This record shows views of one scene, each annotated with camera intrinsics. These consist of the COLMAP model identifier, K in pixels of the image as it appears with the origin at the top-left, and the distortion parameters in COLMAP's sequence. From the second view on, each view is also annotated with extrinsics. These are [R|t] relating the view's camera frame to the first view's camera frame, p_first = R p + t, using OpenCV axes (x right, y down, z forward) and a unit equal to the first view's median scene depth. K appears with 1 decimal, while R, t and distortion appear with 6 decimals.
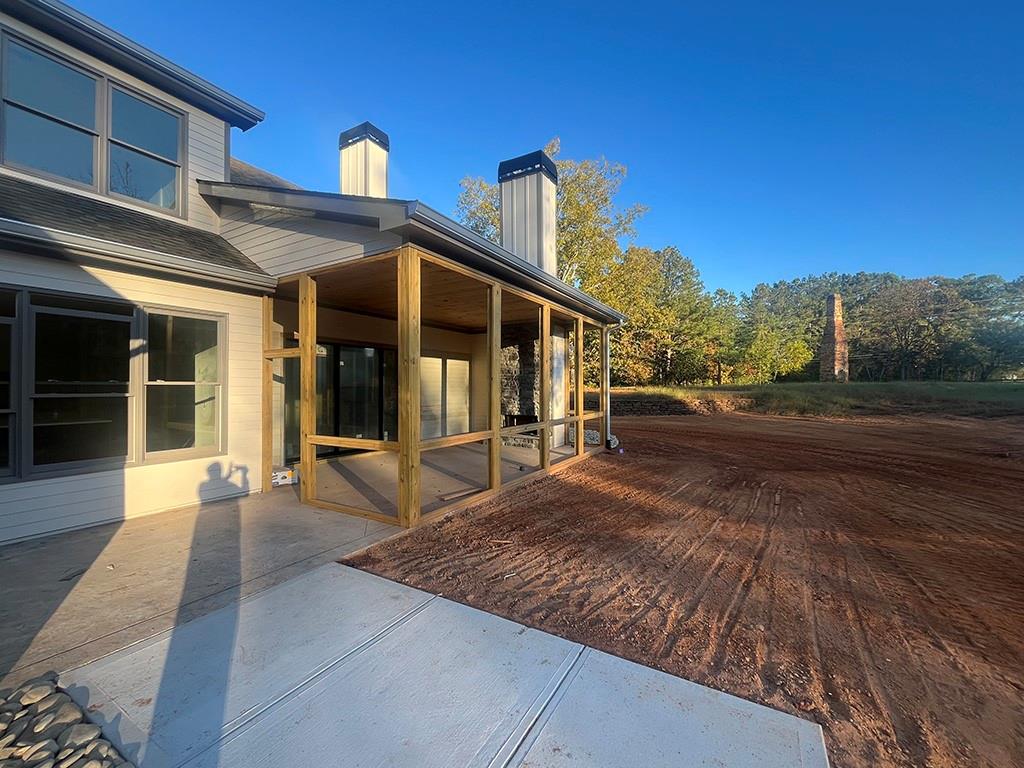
lens RADIAL K [[409.3, 0, 512.0], [0, 409.3, 384.0], [0, 0, 1]] dist [0.000206, -0.000468]
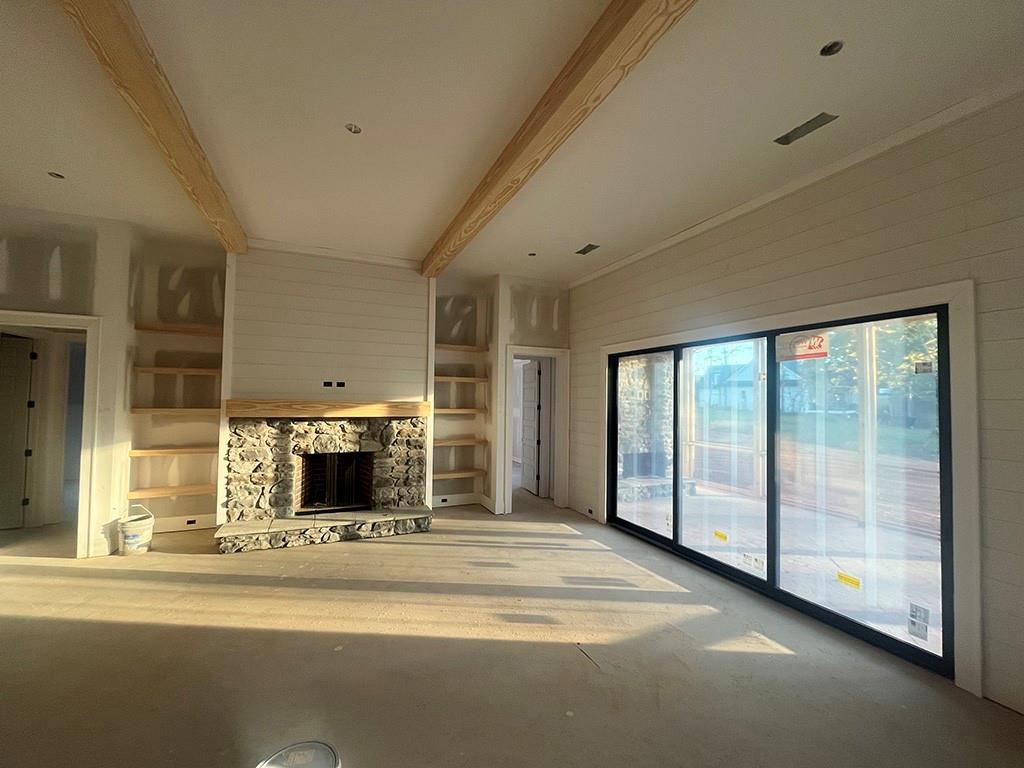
lens RADIAL K [[409.3, 0, 512.0], [0, 409.3, 384.0], [0, 0, 1]] dist [0.000206, -0.000468]
pose [[0.612344, 0.037774, 0.789689, -1.496299], [-0.024061, 0.999286, -0.029143, -0.044188], [-0.790226, -0.001155, 0.612815, 1.533086]]
